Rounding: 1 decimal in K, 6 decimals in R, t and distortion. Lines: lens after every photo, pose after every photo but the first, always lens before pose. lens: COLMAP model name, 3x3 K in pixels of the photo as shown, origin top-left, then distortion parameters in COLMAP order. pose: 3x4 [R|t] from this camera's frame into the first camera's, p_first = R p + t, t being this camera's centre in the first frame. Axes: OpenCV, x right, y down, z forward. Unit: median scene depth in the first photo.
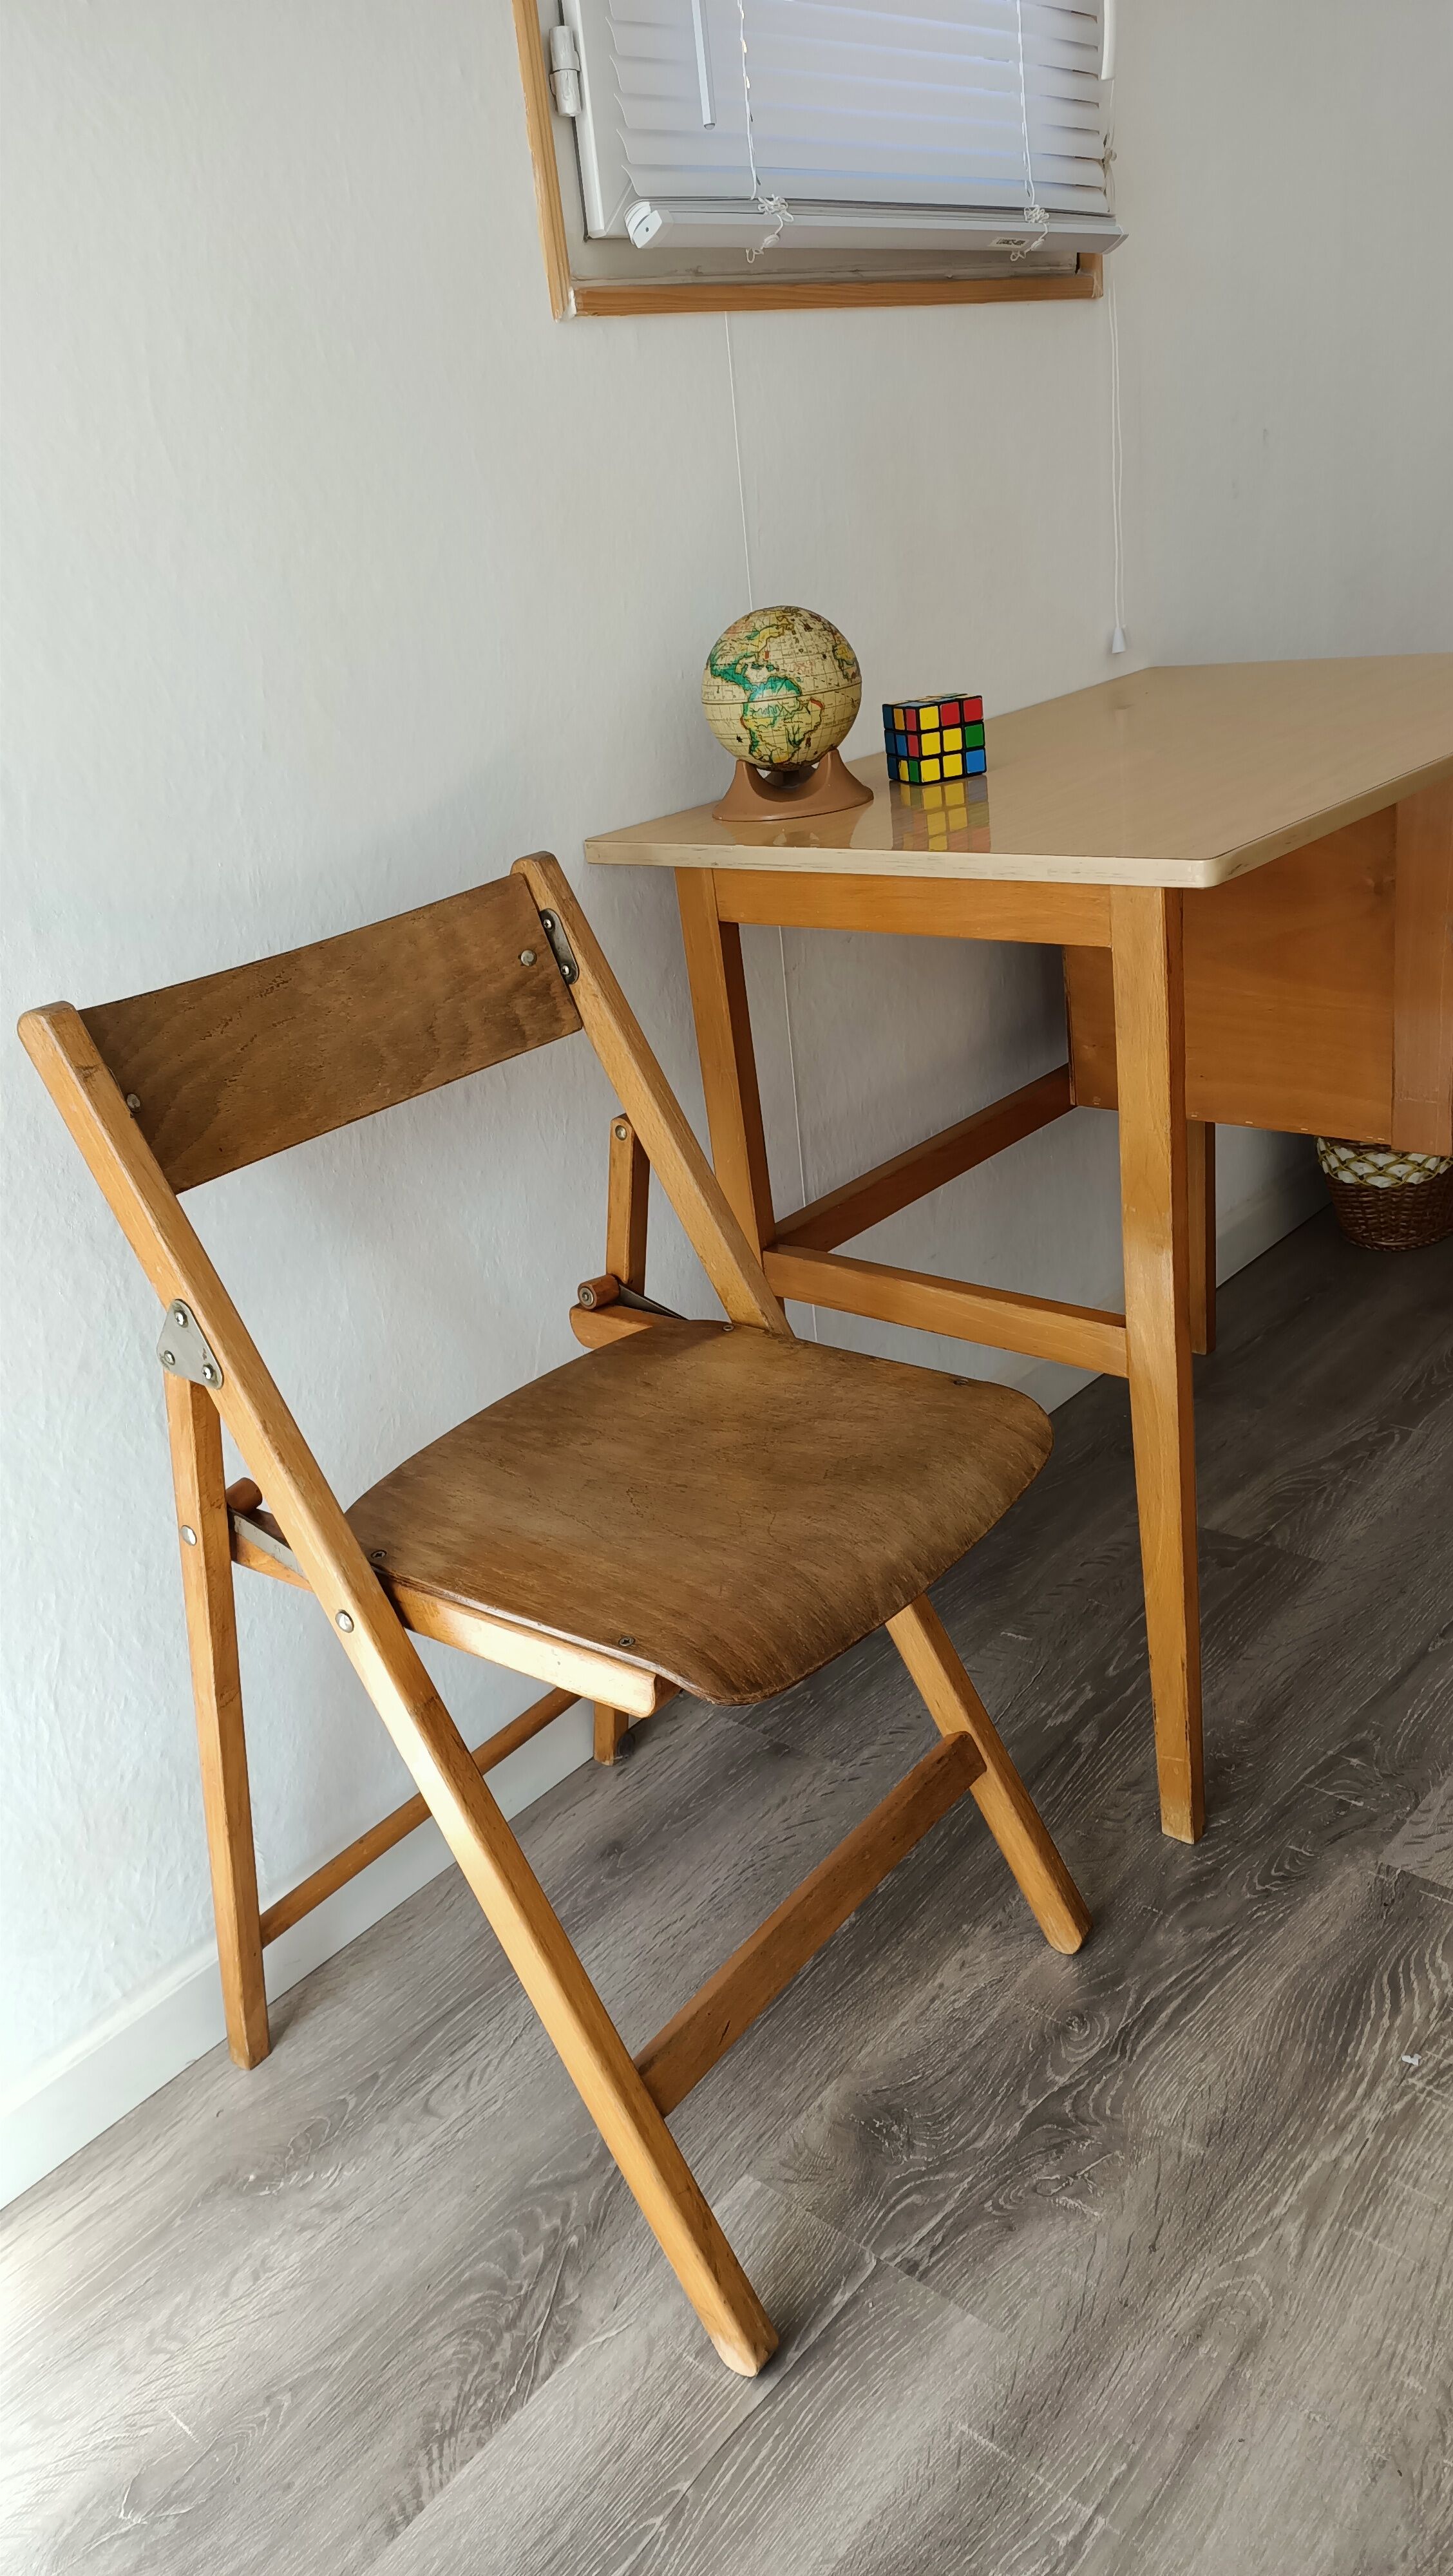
lens RADIAL K [[1936.9, 0, 737.0], [0, 1936.9, 1285.8], [0, 0, 1]] dist [0.056676, -0.070147]
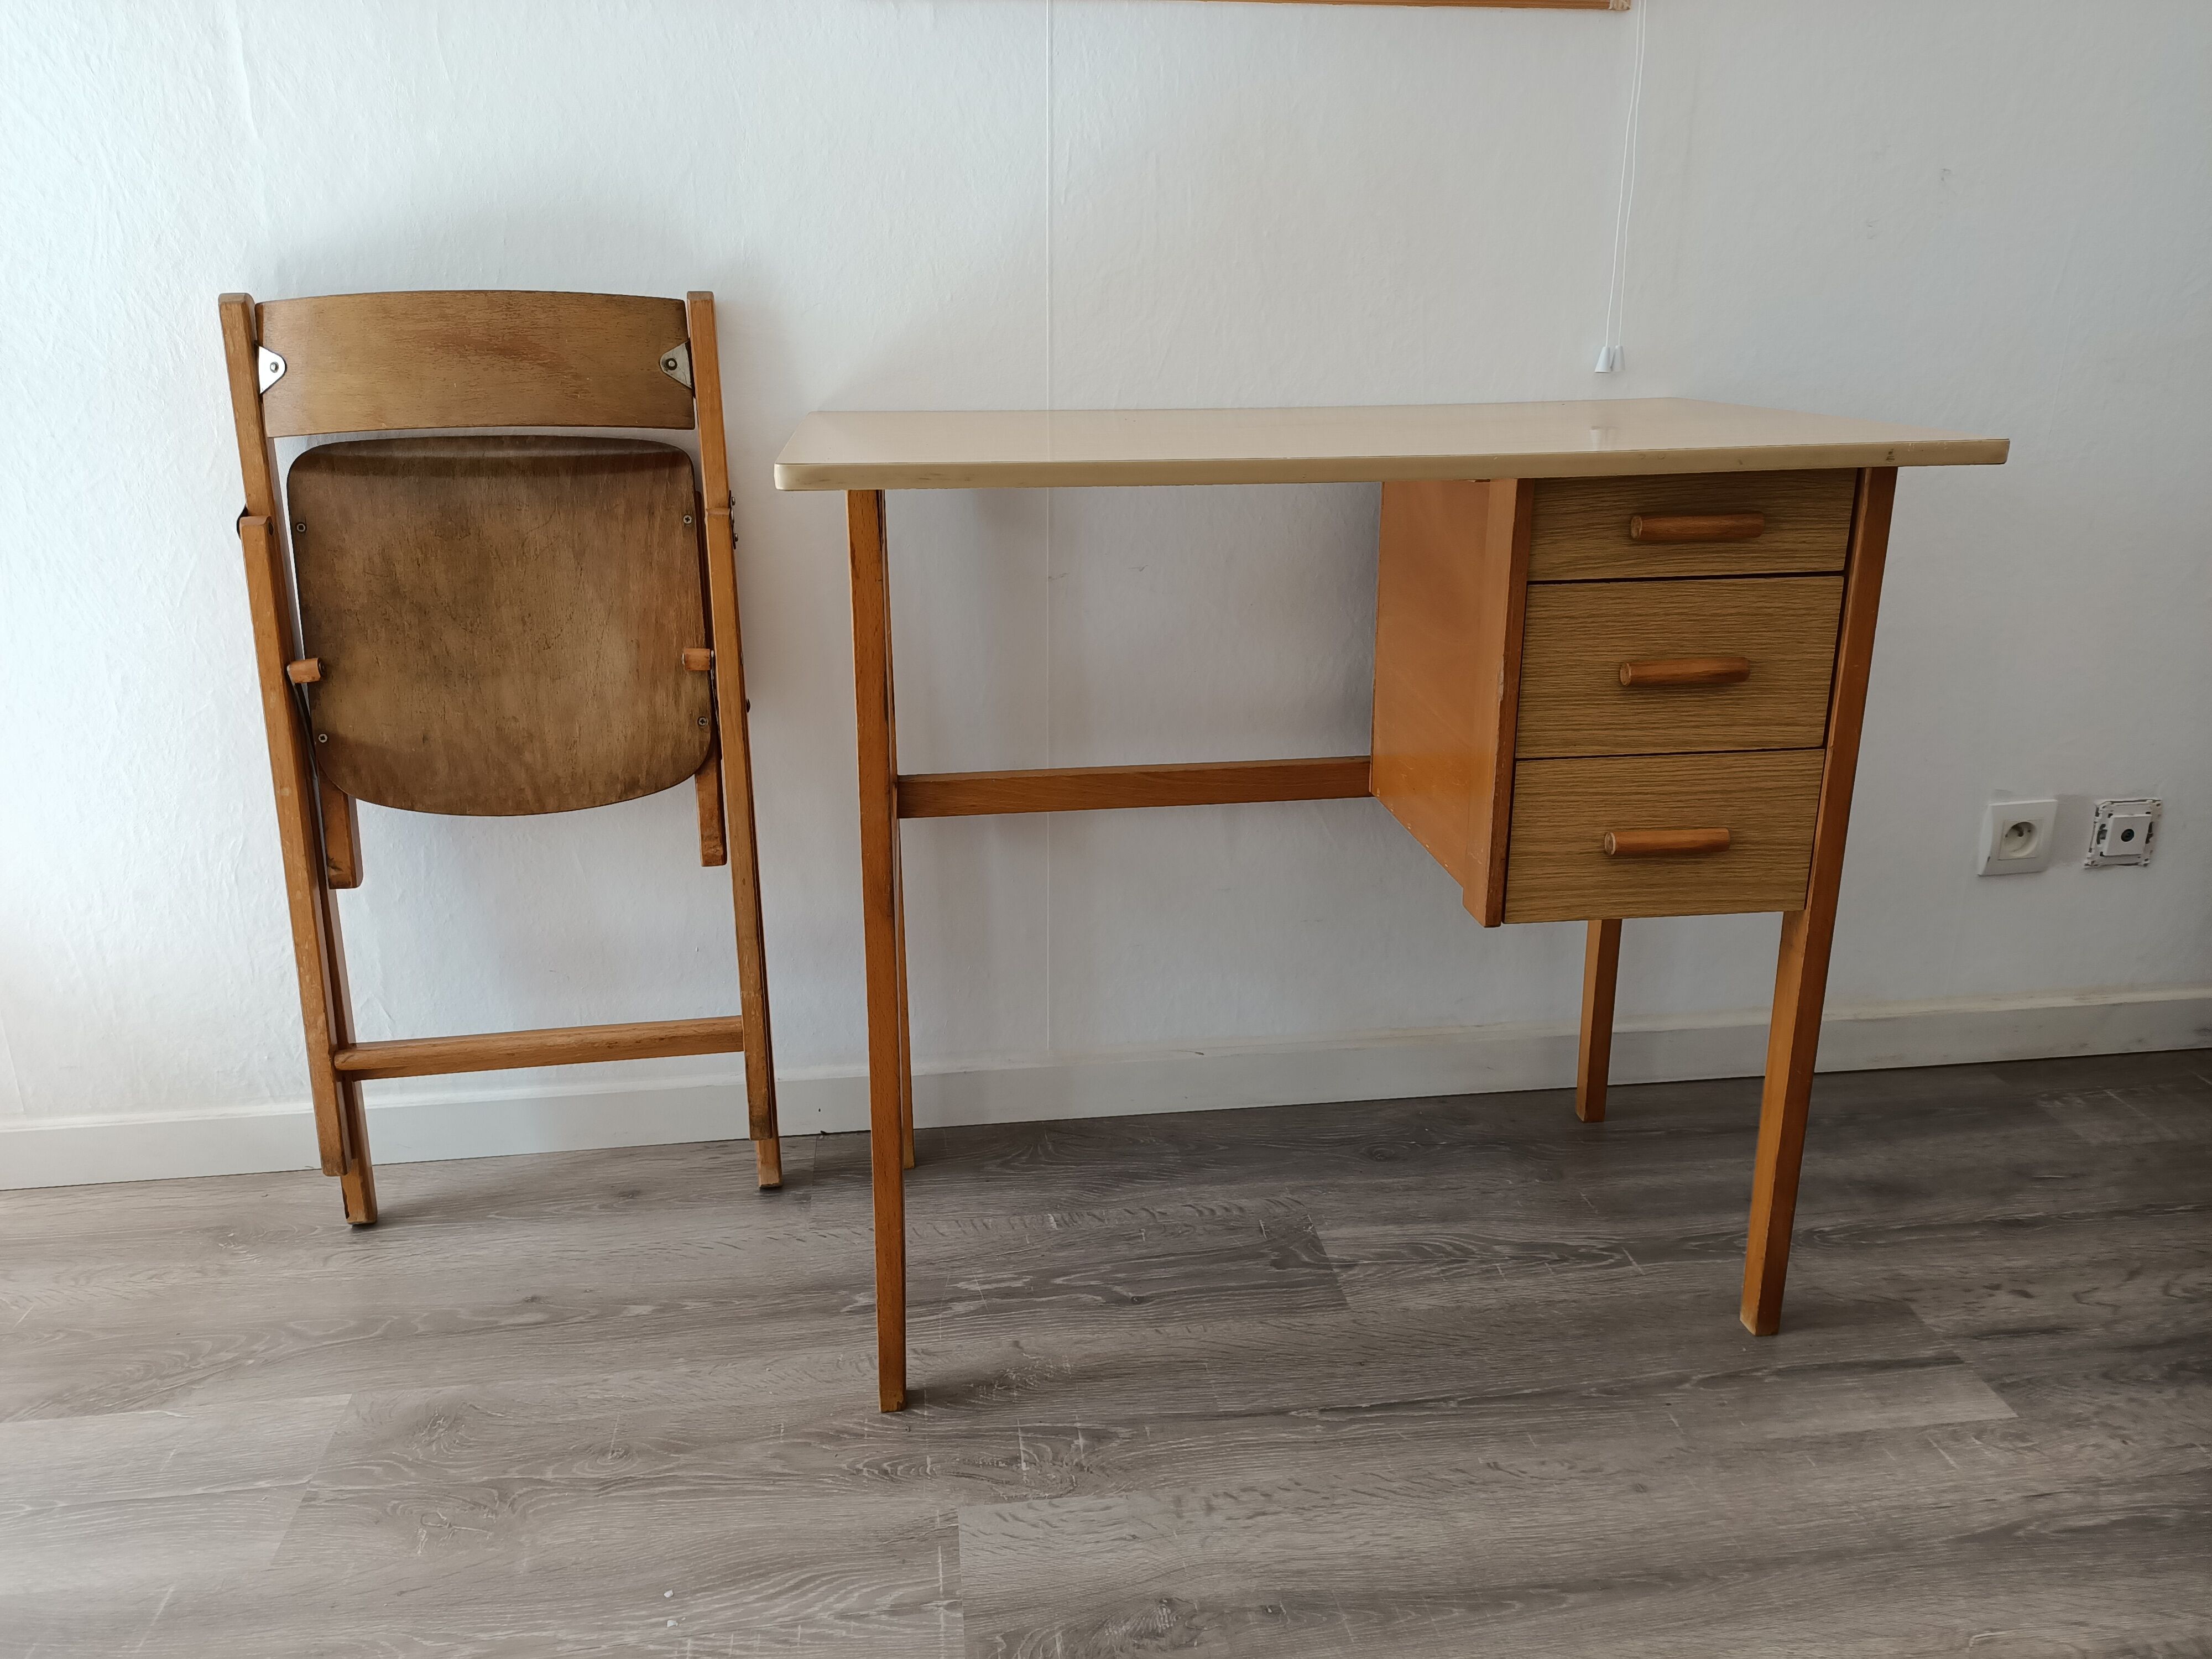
lens RADIAL K [[1664.9, 0, 1102.0], [0, 1664.9, 832.2], [0, 0, 1]] dist [0.047645, -0.051441]
pose [[0.736953, 0.313711, -0.598737, 0.815880], [-0.335255, 0.938789, 0.079237, -0.131033], [0.586945, 0.142336, 0.797017, 0.313931]]
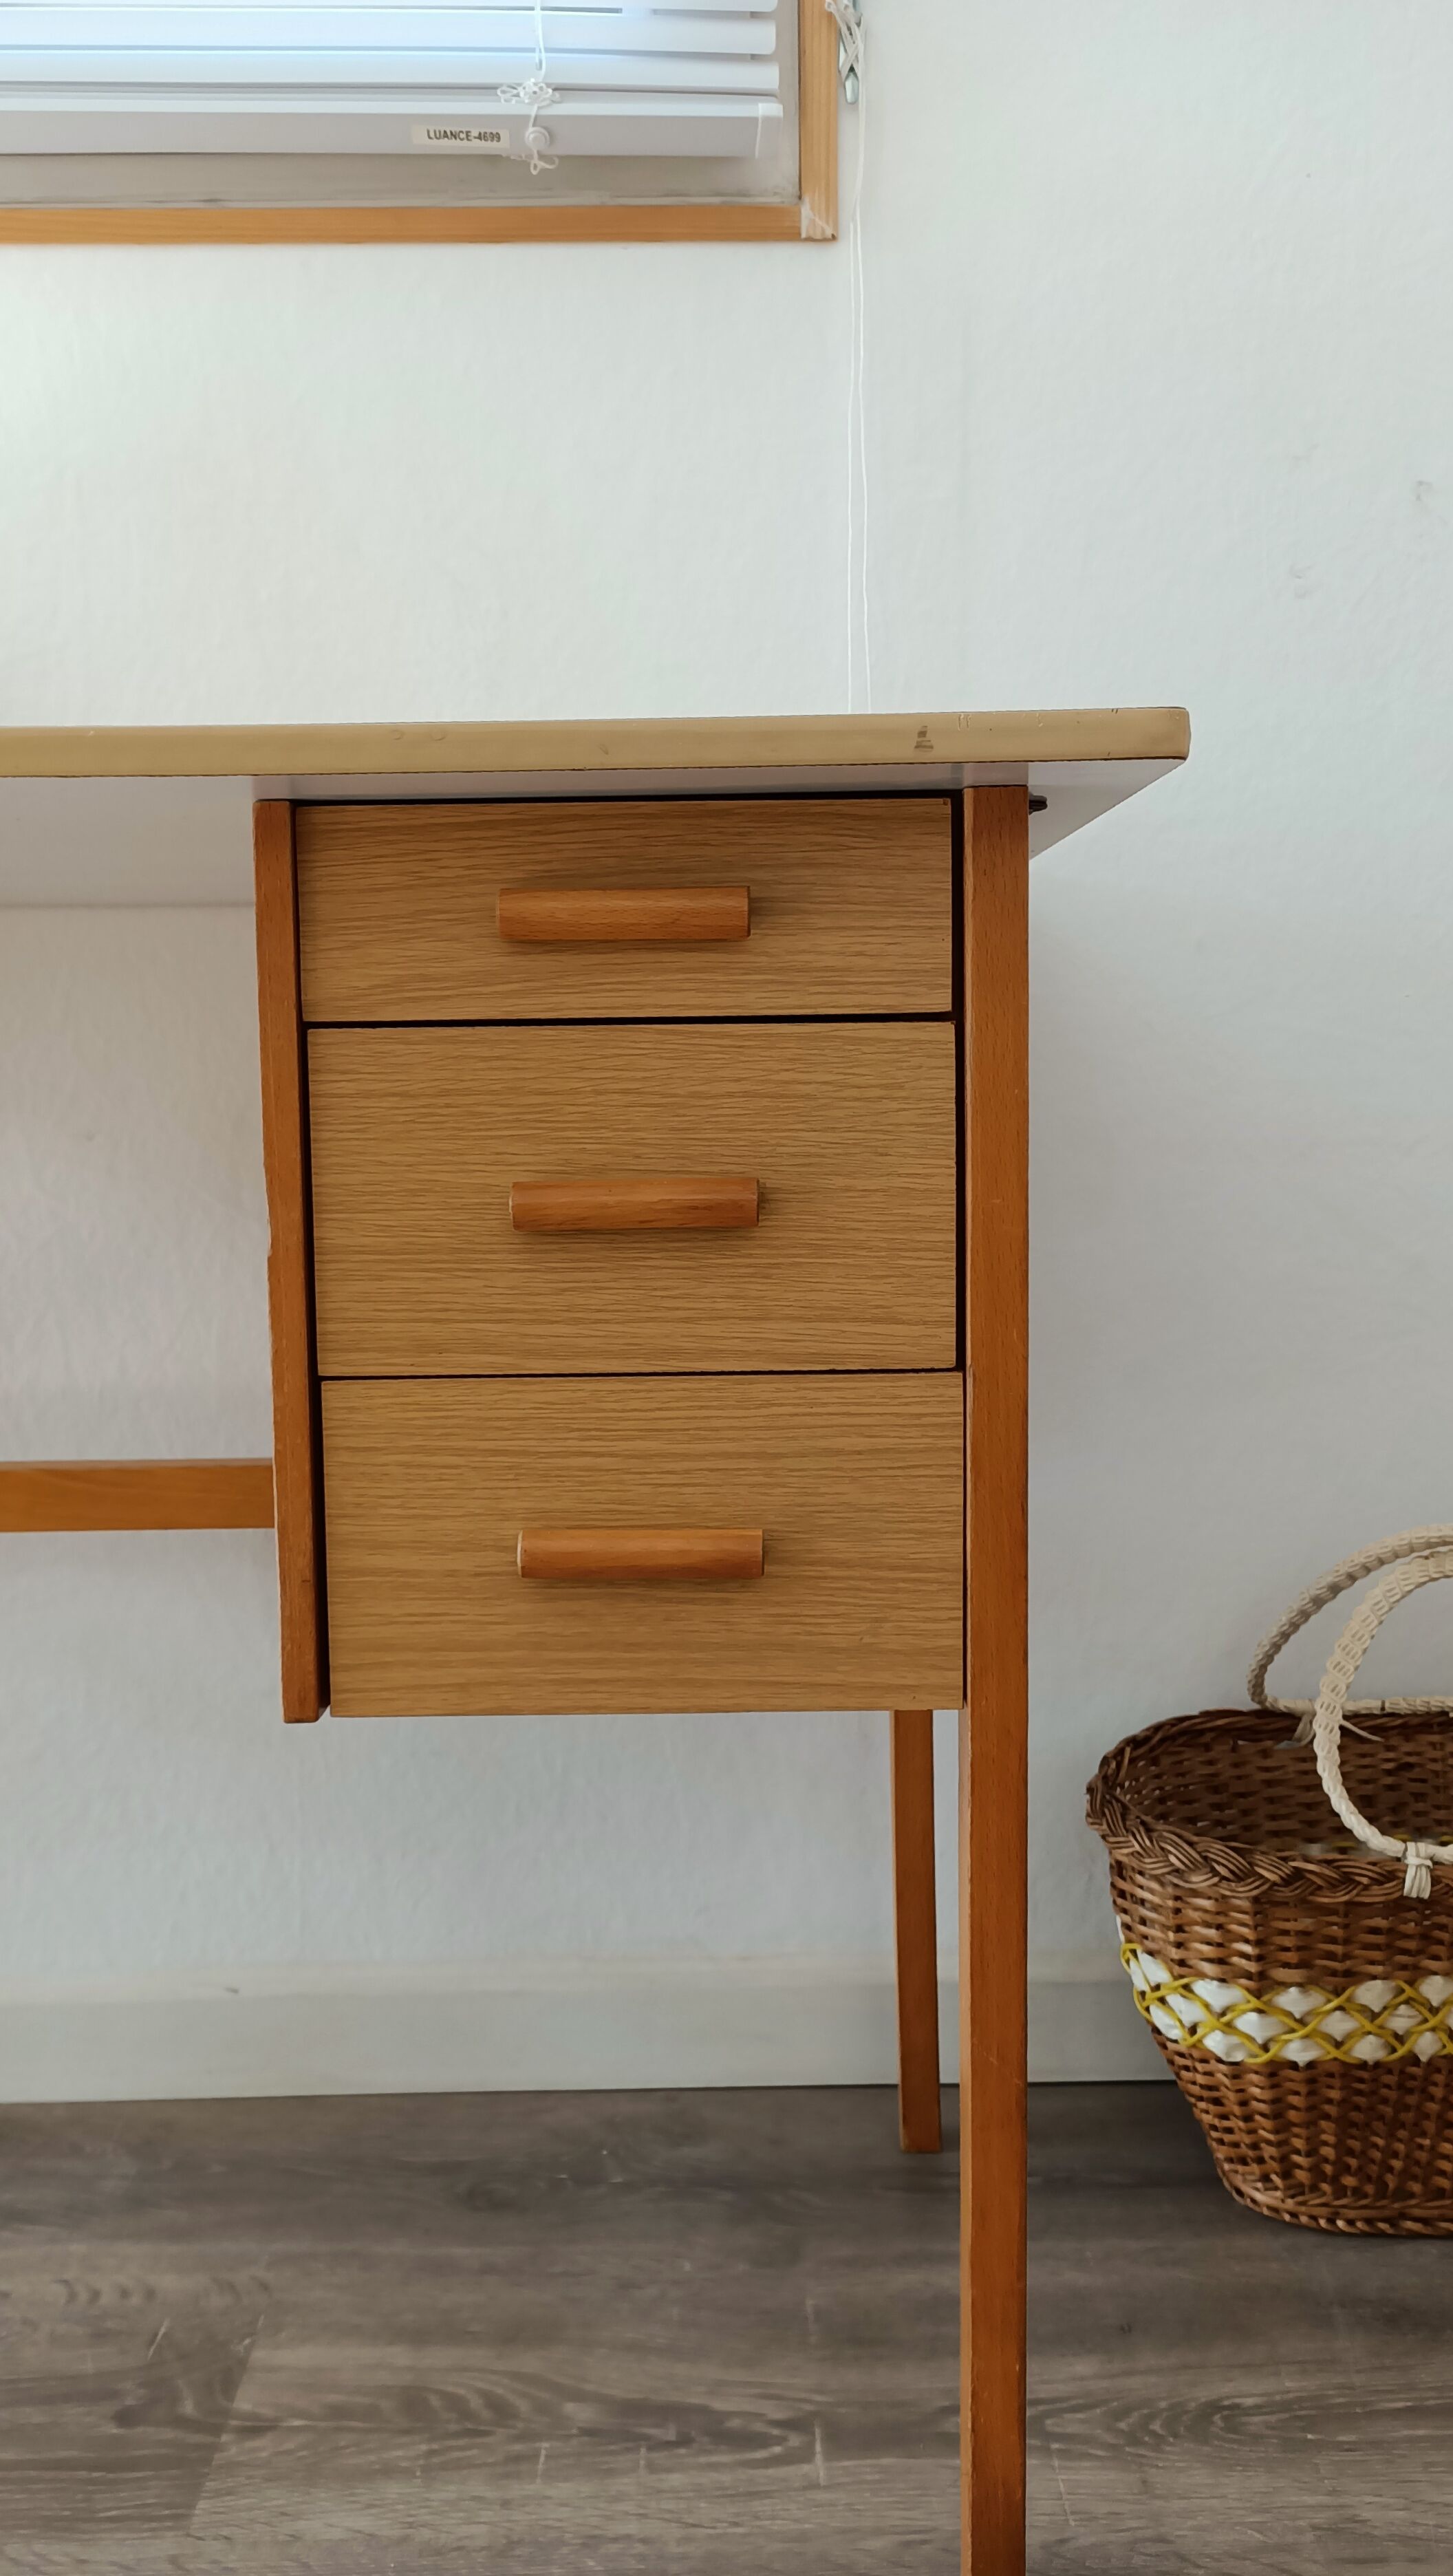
lens RADIAL K [[2093.9, 0, 721.8], [0, 2093.9, 1286.2], [0, 0, 1]] dist [0.025563, -0.022956]
pose [[0.656709, 0.188778, -0.730134, 0.912951], [-0.351209, 0.933322, -0.074578, -0.190599], [0.667372, 0.305406, 0.679222, 0.837072]]
